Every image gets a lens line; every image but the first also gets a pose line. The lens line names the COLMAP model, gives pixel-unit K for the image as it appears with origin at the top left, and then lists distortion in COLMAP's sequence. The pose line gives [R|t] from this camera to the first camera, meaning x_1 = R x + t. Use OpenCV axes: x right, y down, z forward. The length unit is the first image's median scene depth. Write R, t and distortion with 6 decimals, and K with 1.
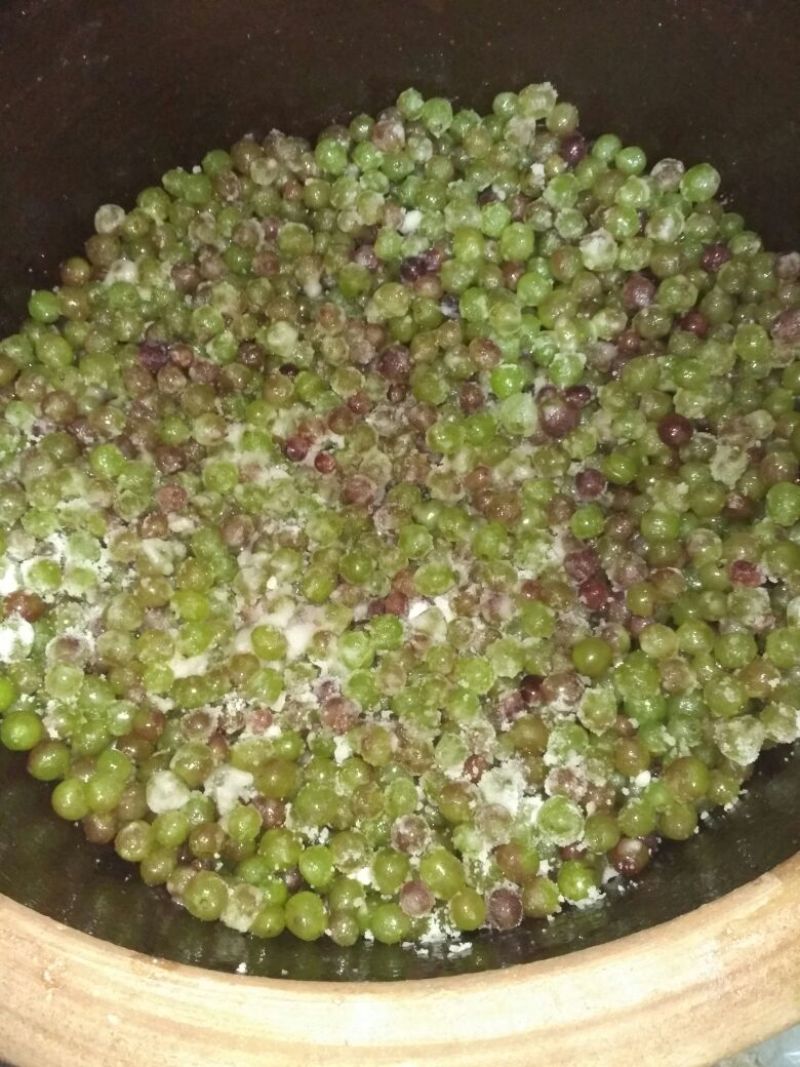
lens RADIAL K [[1021.7, 0, 400.0], [0, 1021.7, 533.5], [0, 0, 1]] dist [0.115898, -0.346719]
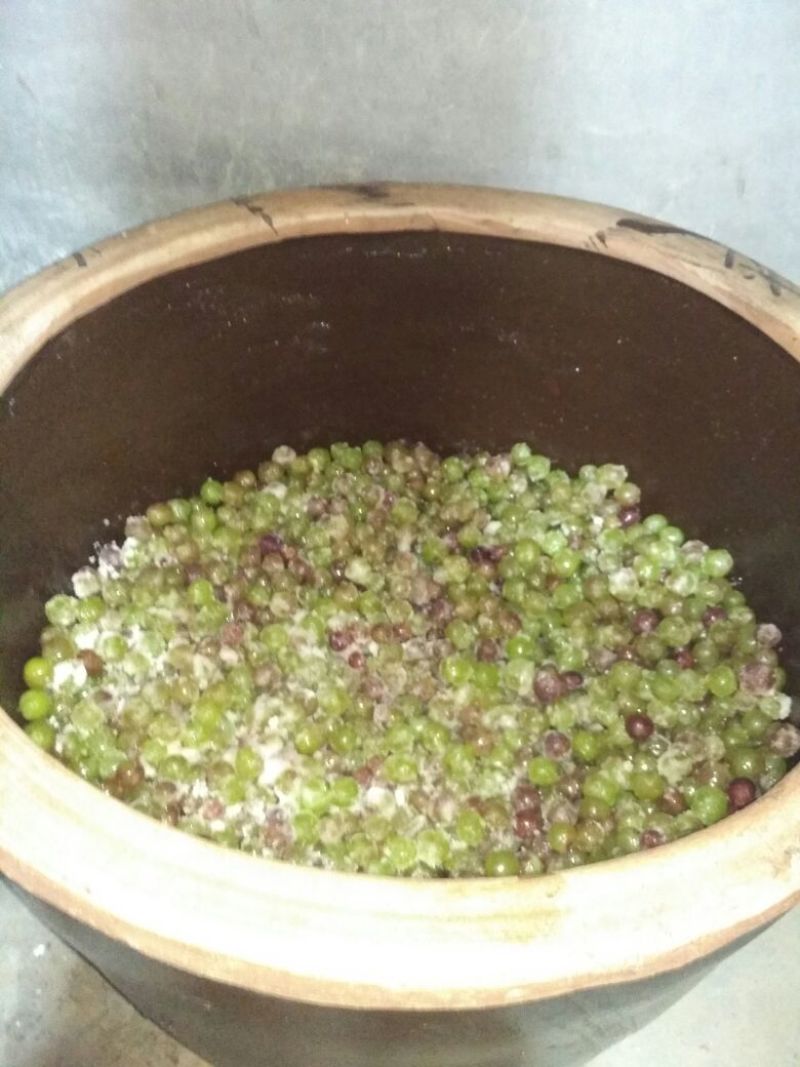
lens RADIAL K [[1021.7, 0, 400.0], [0, 1021.7, 533.5], [0, 0, 1]] dist [0.115898, -0.346719]
pose [[0.925023, 0.304493, -0.227192, 0.206216], [-0.374691, 0.829994, -0.413178, 0.291474], [0.062759, 0.467326, 0.881855, -0.145367]]
